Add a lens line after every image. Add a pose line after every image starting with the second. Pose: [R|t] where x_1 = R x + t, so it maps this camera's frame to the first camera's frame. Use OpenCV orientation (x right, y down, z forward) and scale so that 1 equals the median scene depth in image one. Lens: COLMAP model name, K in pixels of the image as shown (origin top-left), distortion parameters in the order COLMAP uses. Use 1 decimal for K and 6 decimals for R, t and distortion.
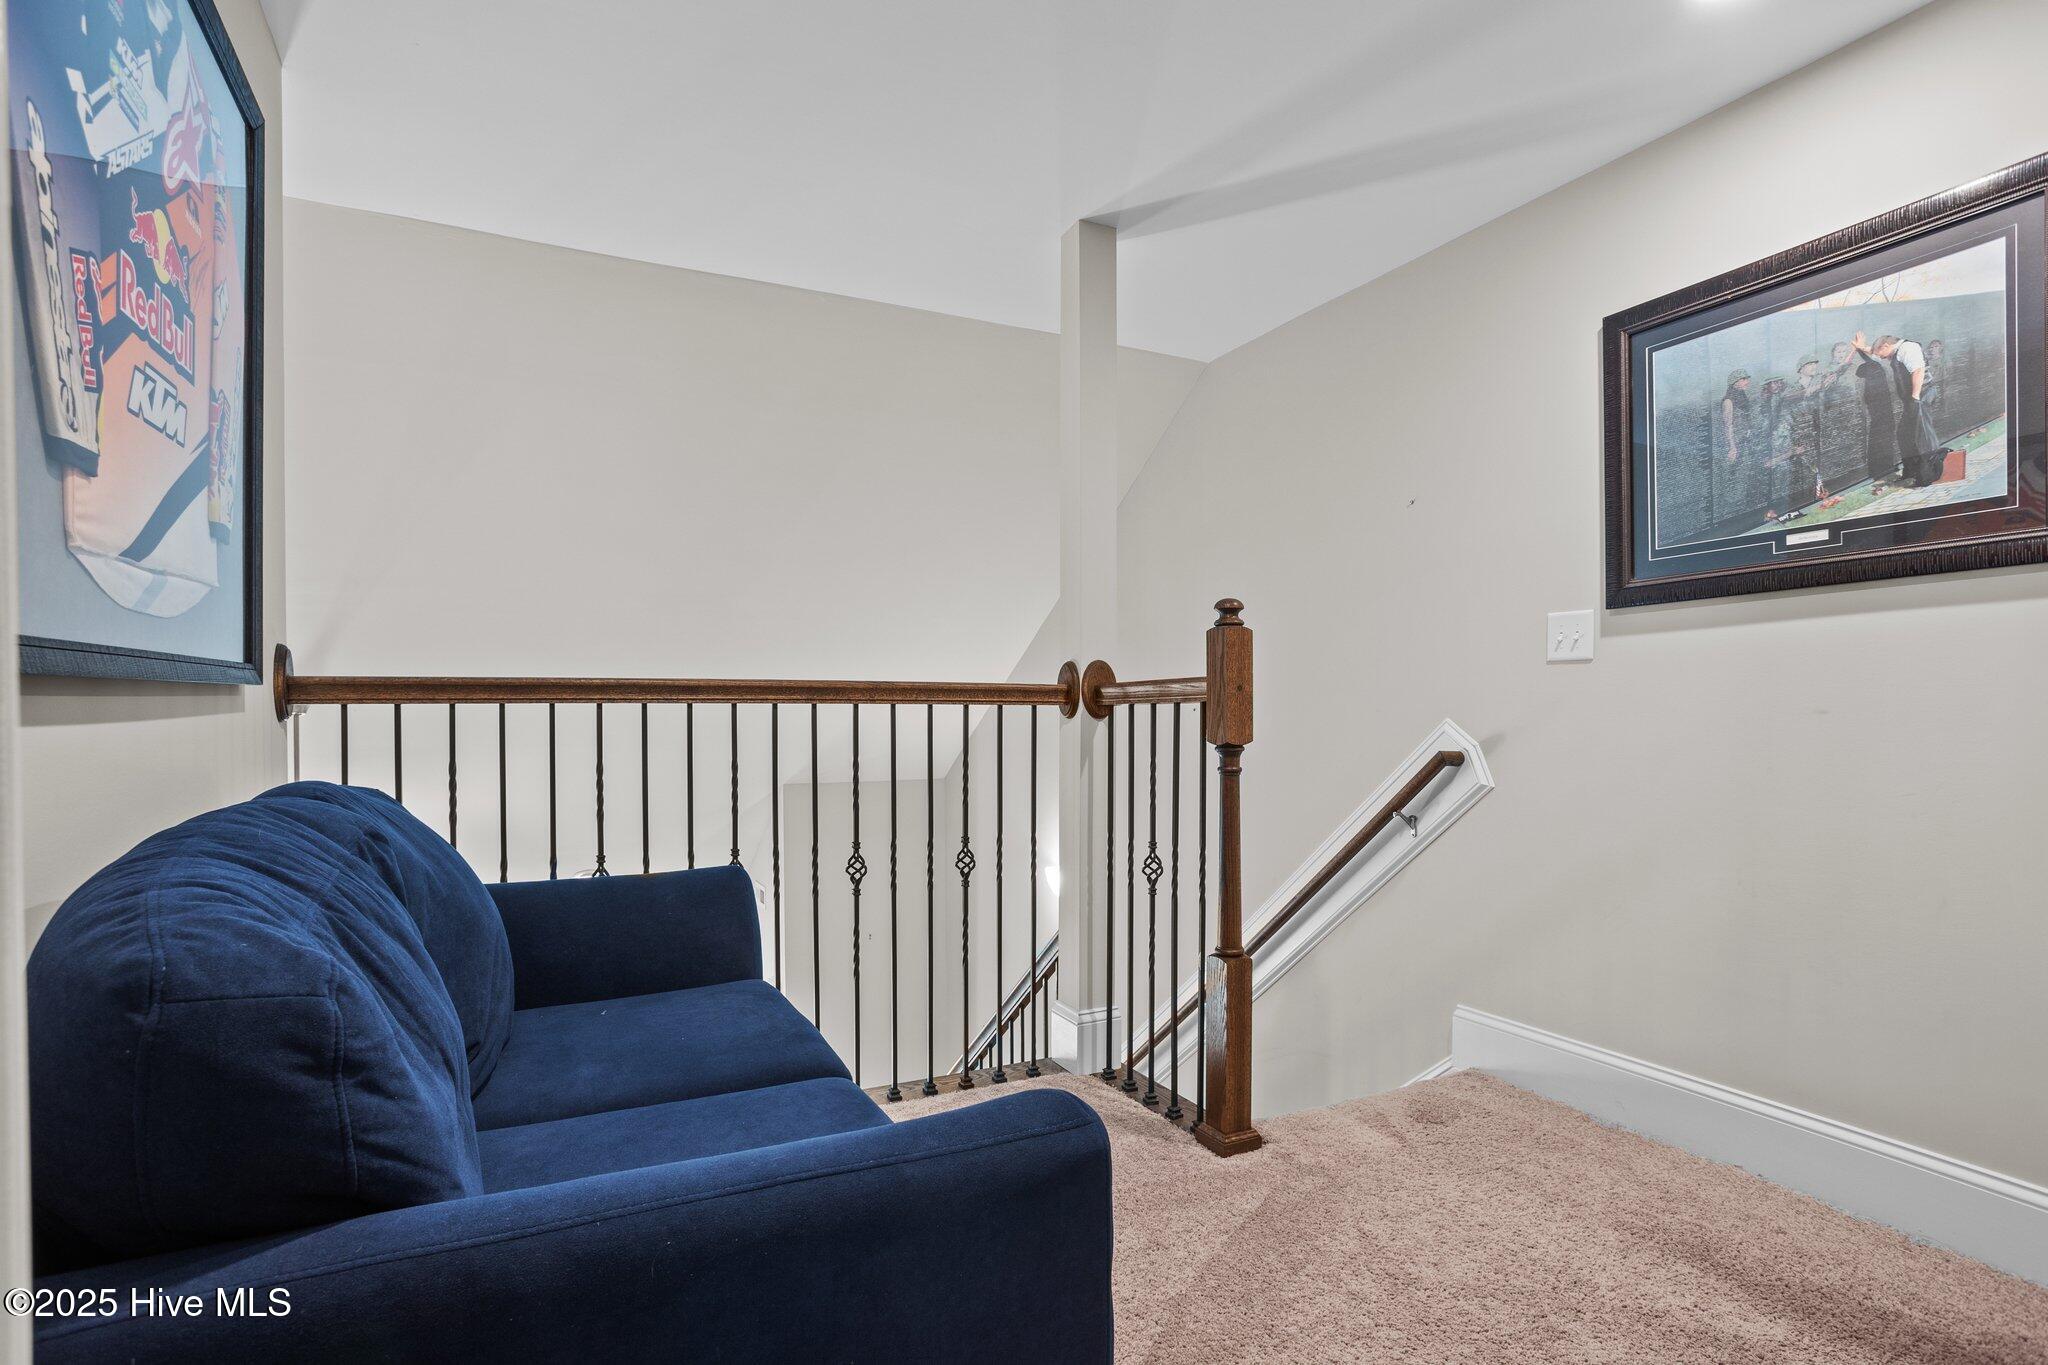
lens RADIAL K [[1029.2, 0, 1025.6], [0, 1029.2, 724.5], [0, 0, 1]] dist [-0.000088, 0.029595]
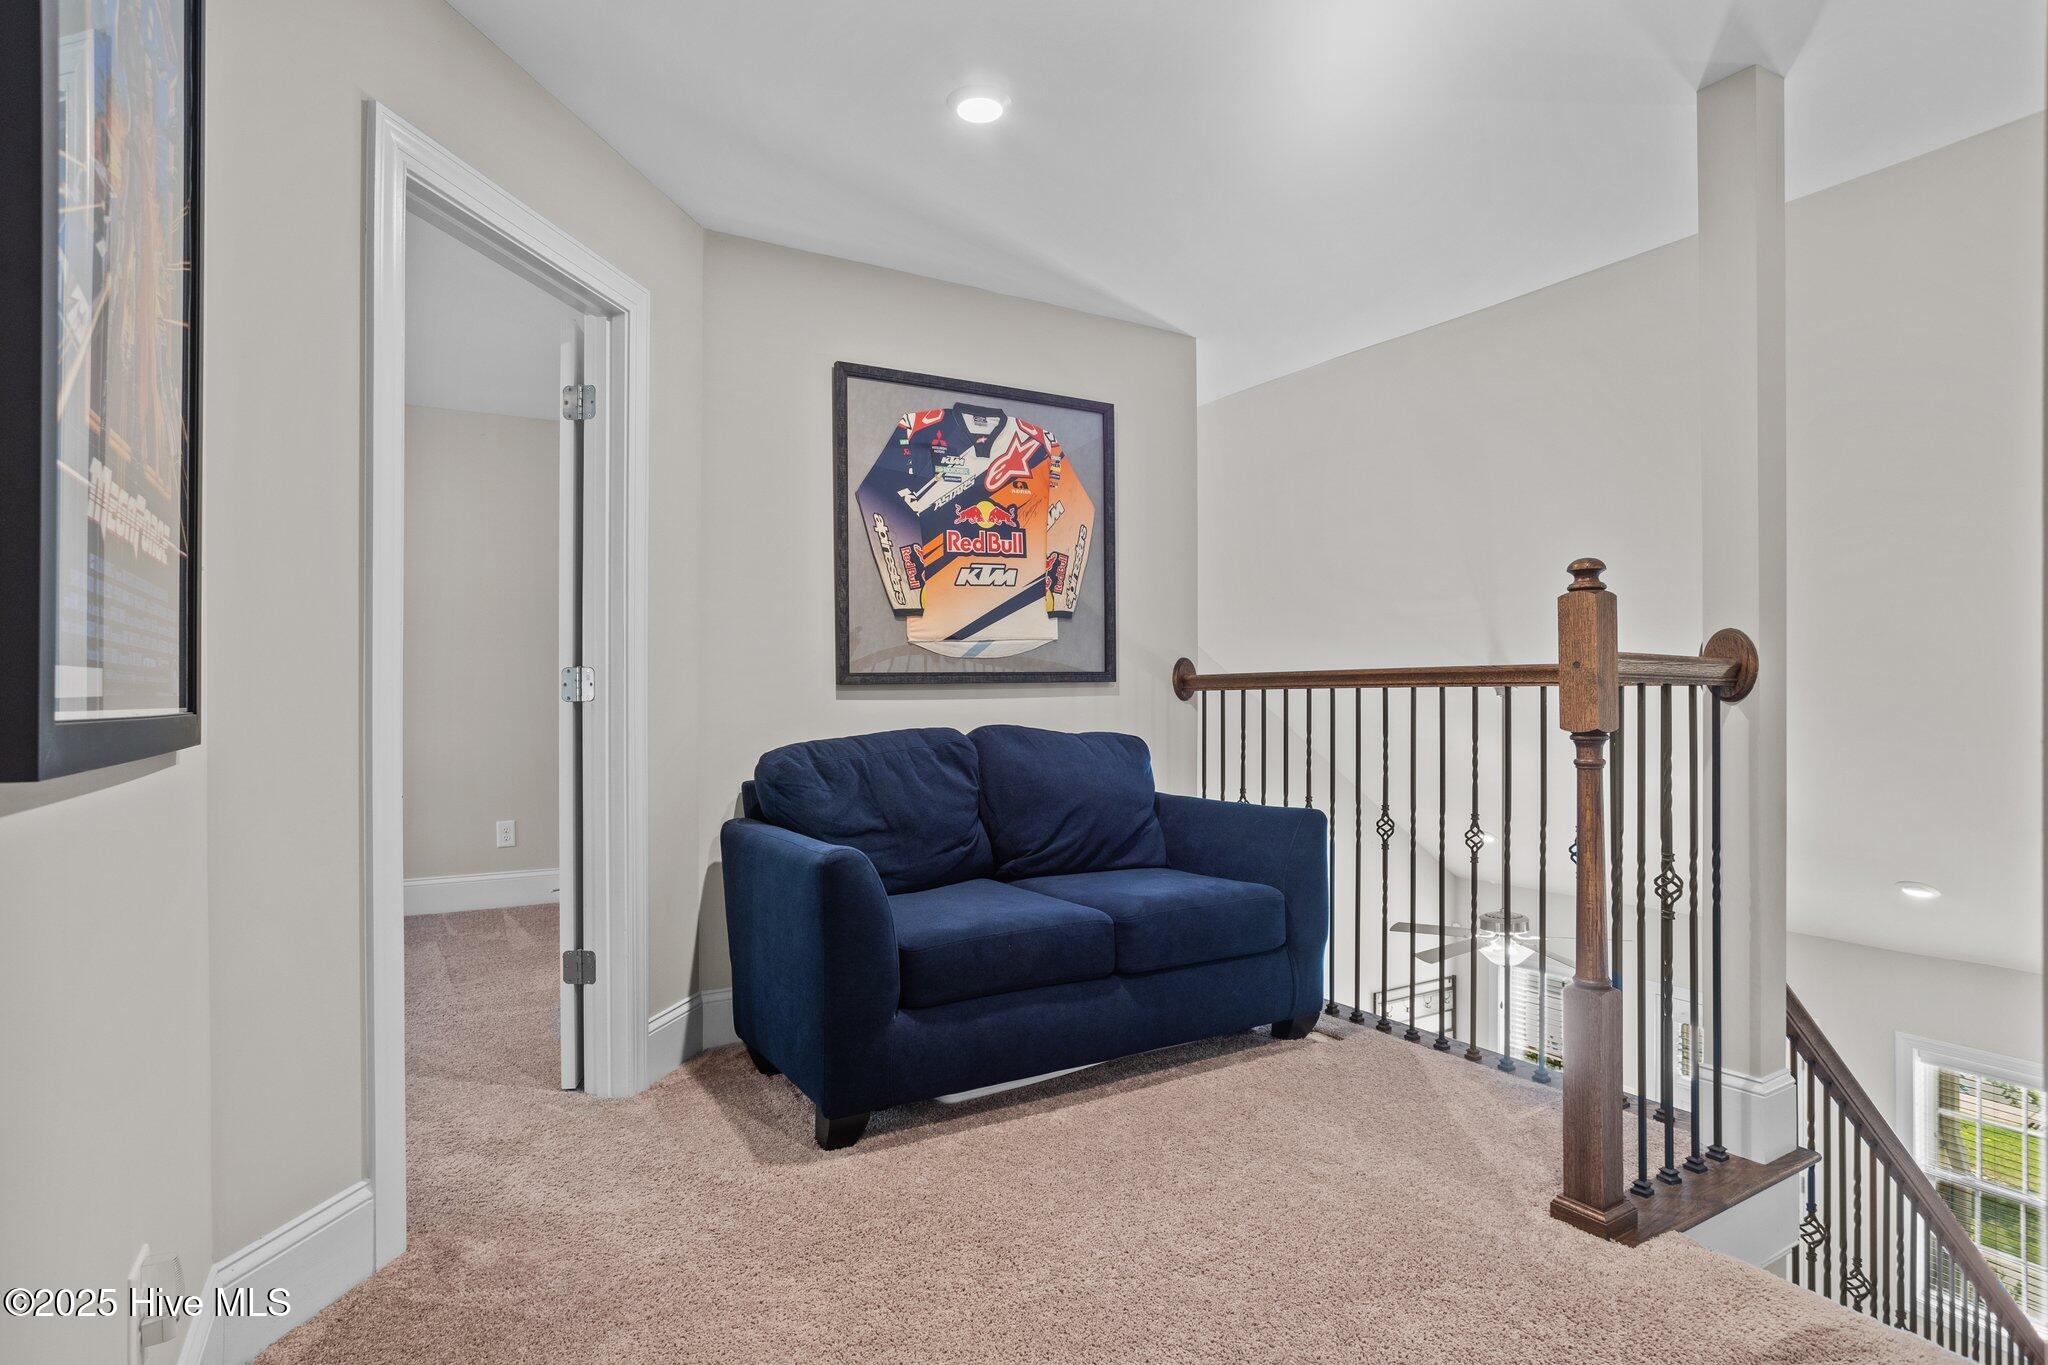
lens RADIAL K [[1015.5, 0, 1024.0], [0, 1015.5, 682.5], [0, 0, 1]] dist [-0.051459, 0.028204]
pose [[0.111542, -0.010341, -0.993706, 0.949330], [-0.008754, 0.999897, -0.011388, -0.009514], [0.993721, 0.009970, 0.111440, 0.467412]]
